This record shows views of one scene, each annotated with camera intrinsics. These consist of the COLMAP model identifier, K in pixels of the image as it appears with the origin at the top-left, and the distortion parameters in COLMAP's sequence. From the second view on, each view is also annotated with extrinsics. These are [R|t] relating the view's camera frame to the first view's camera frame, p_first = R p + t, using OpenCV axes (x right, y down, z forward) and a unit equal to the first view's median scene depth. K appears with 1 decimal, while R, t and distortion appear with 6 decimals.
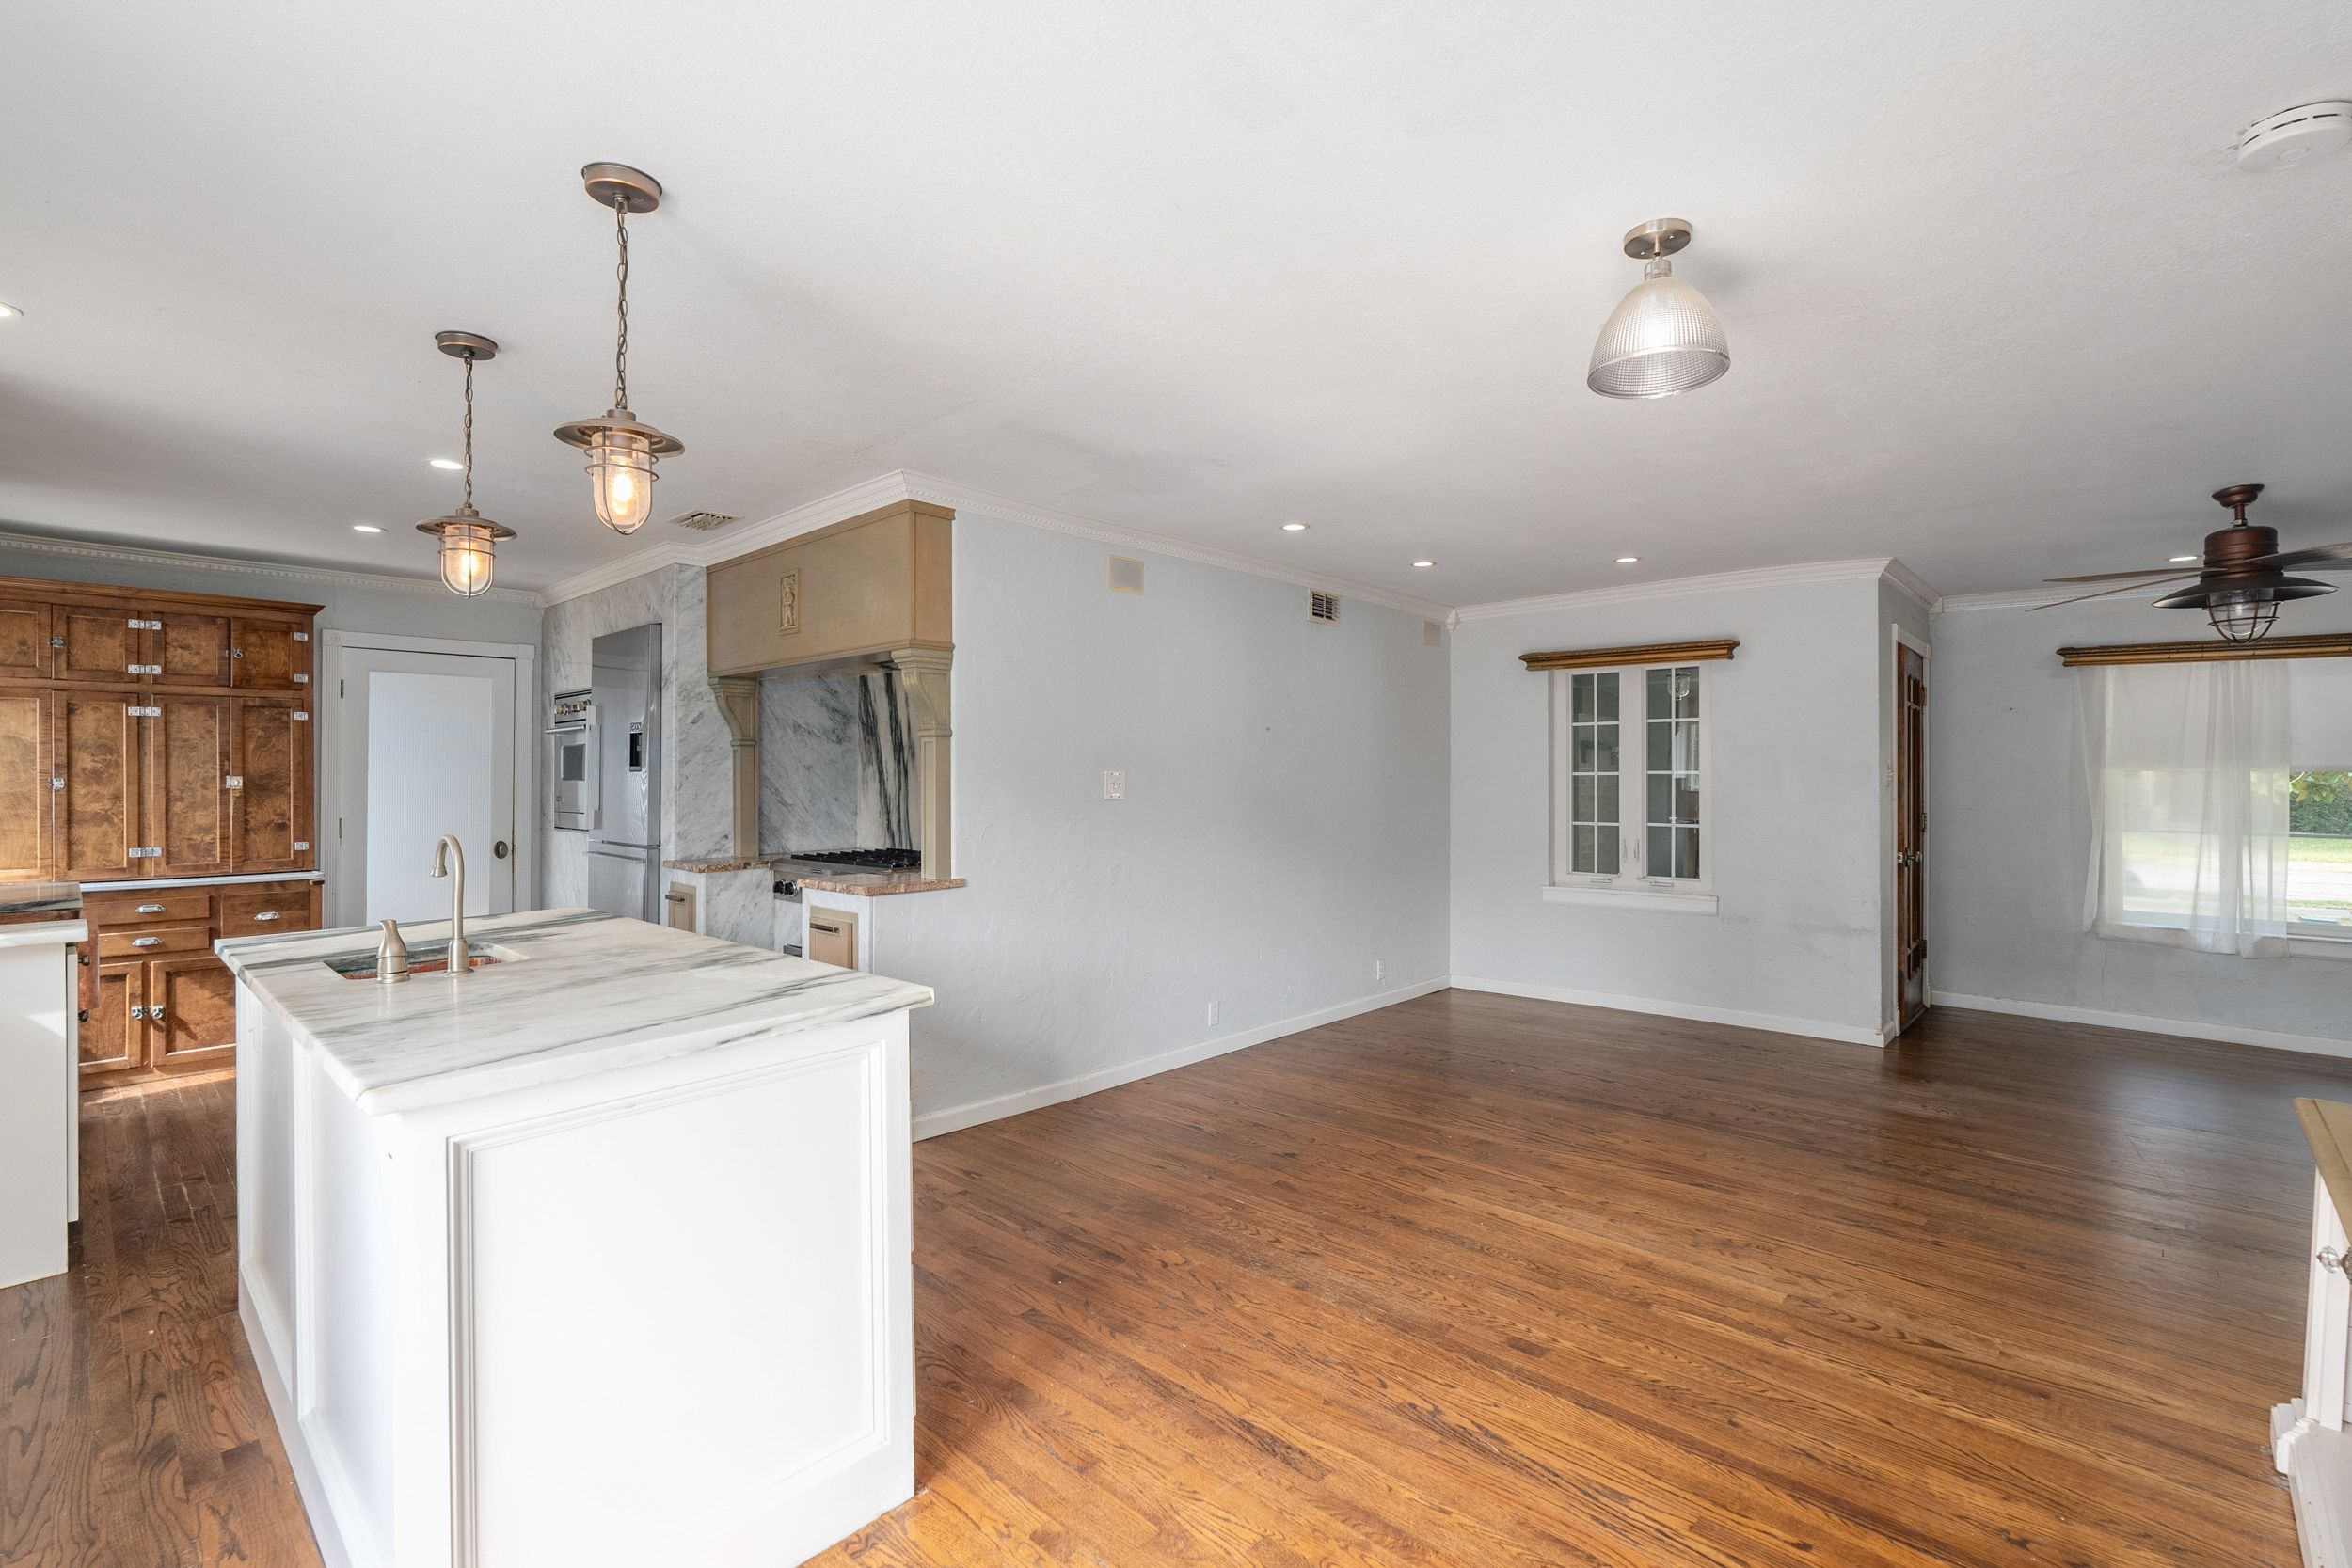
lens RADIAL K [[1048.9, 0, 1160.0], [0, 1048.9, 768.9], [0, 0, 1]] dist [-0.001051, -0.000431]
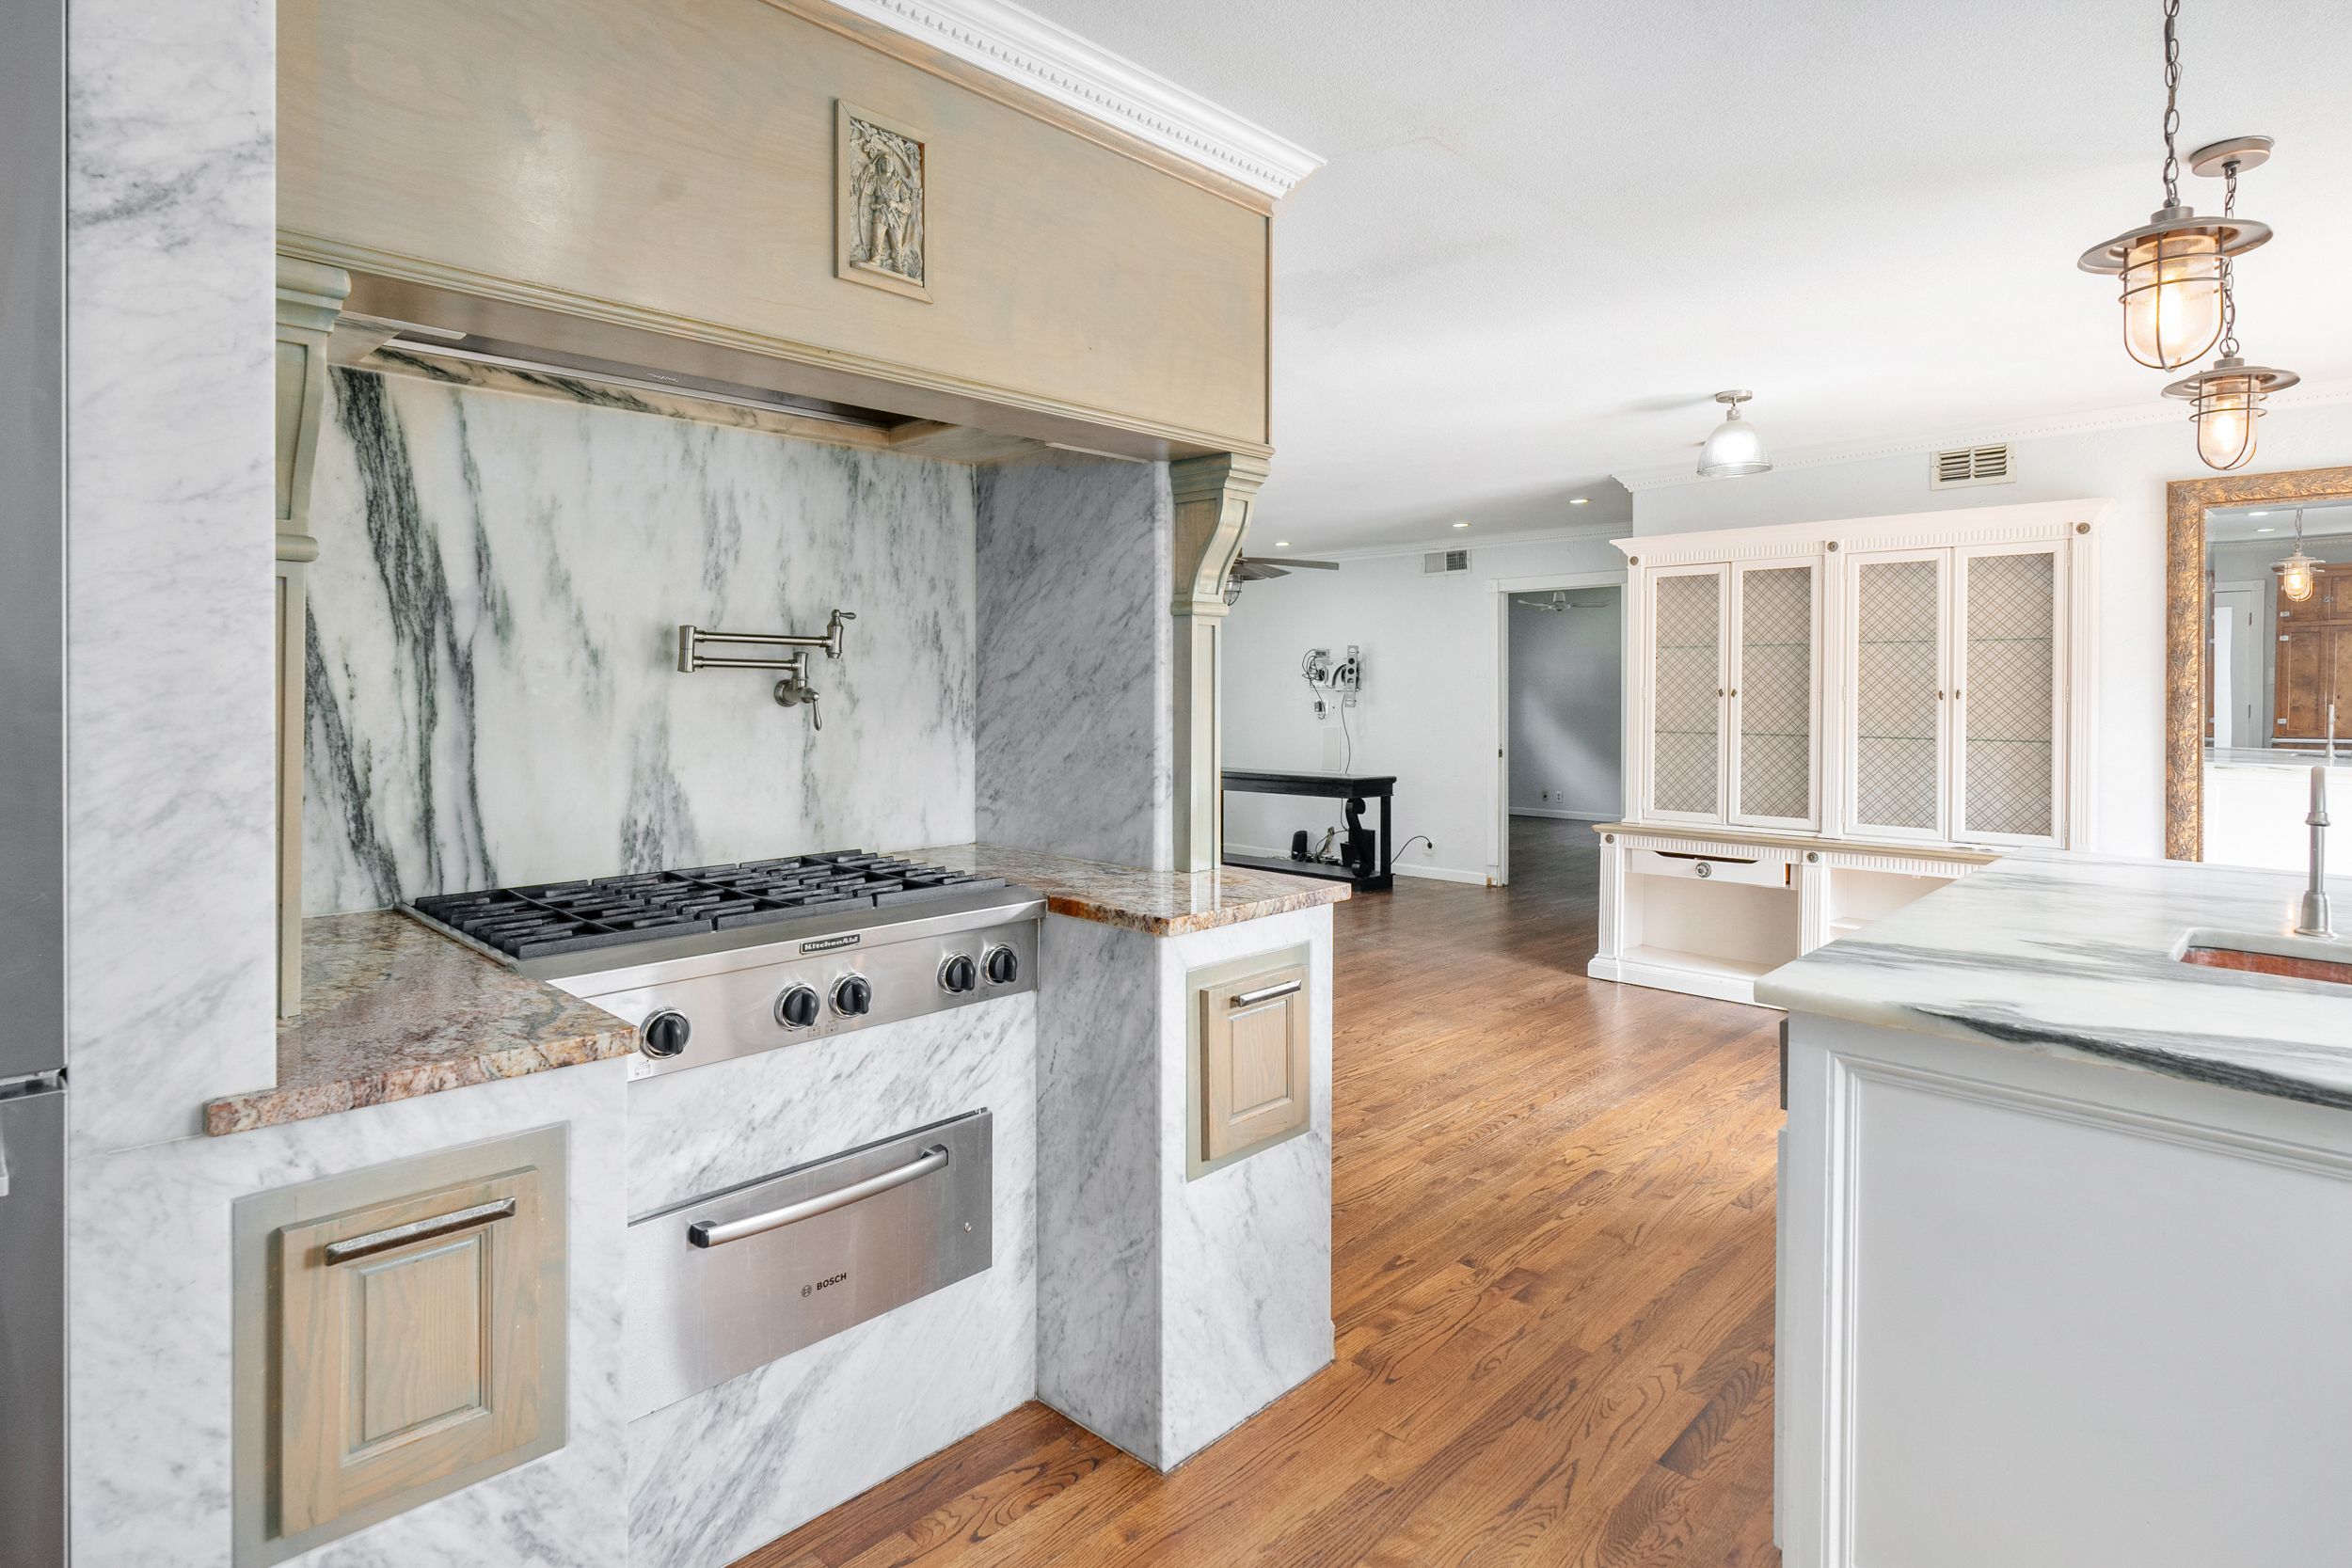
lens RADIAL K [[1243.3, 0, 1164.4], [0, 1243.3, 687.2], [0, 0, 1]] dist [0.001356, 0.001521]
pose [[0.008081, -0.001232, 0.999967, -0.734110], [-0.009389, 0.999955, 0.001308, 0.005366], [-0.999923, -0.009399, 0.008069, 0.844274]]
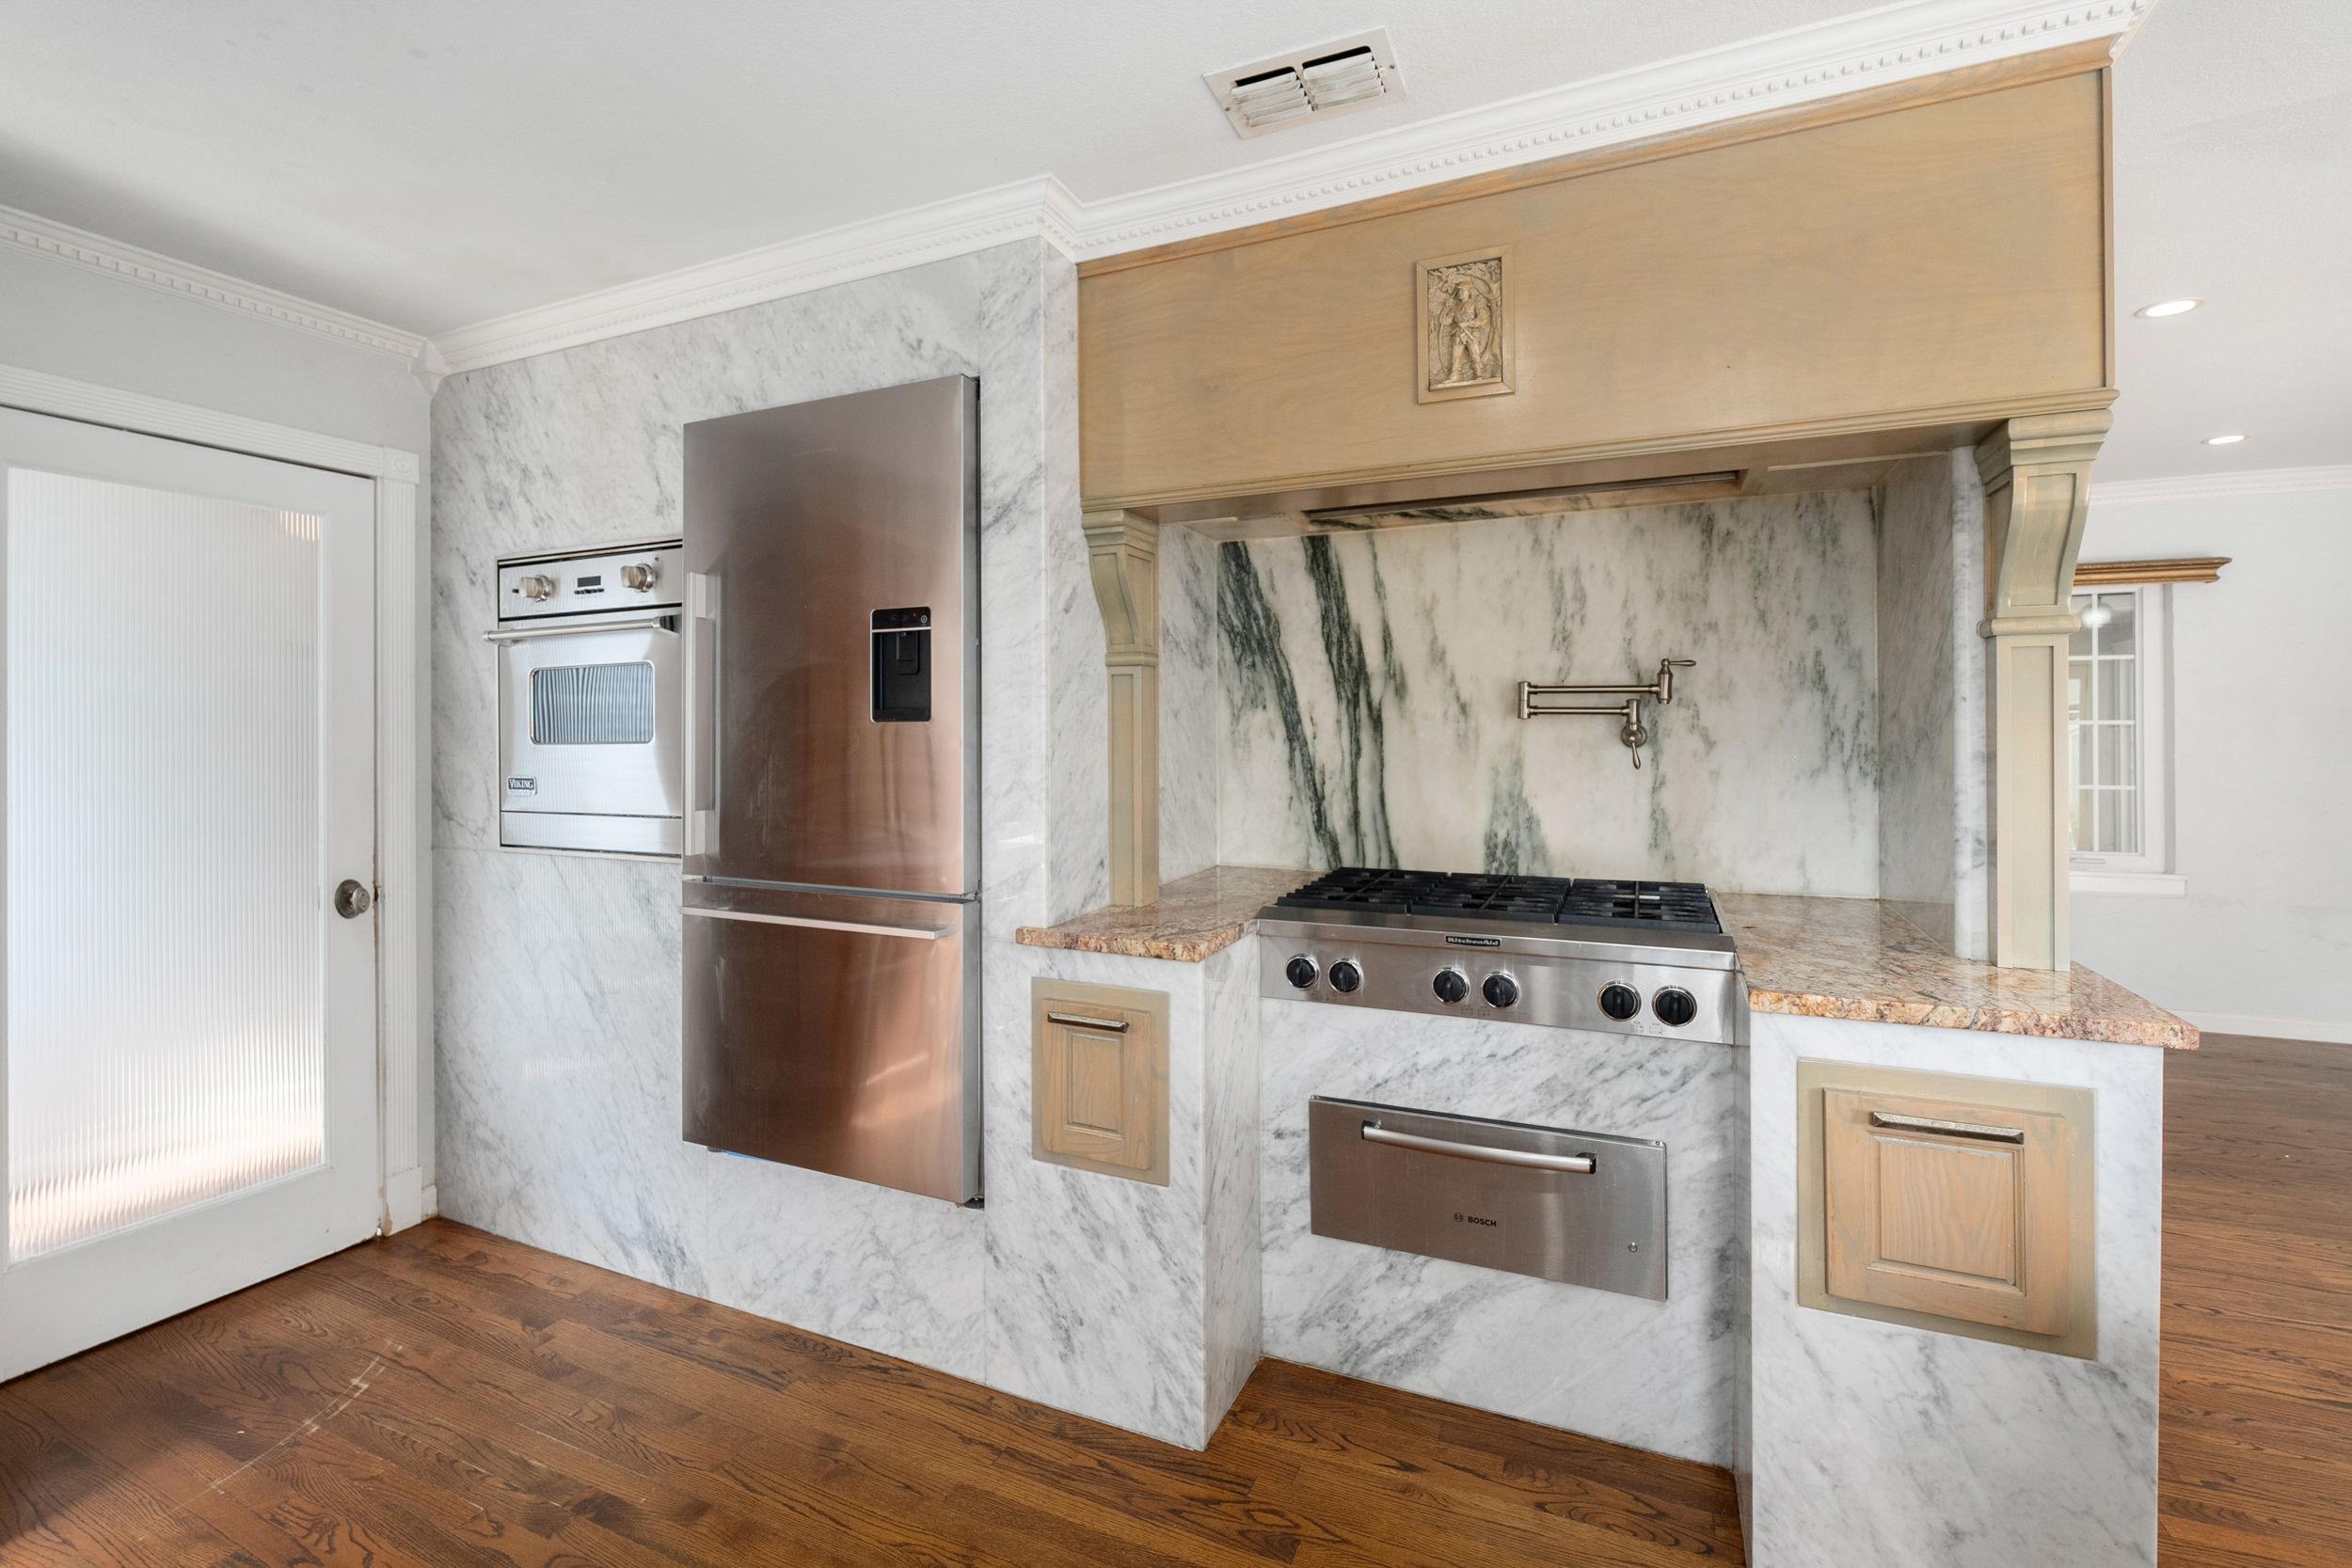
lens RADIAL K [[1054.8, 0, 1172.4], [0, 1054.8, 732.4], [0, 0, 1]] dist [-0.001027, 0.000318]
pose [[0.943625, -0.004897, 0.330981, -0.573399], [0.002162, 0.999960, 0.008631, 0.003548], [-0.331011, -0.007429, 0.943598, 0.590224]]
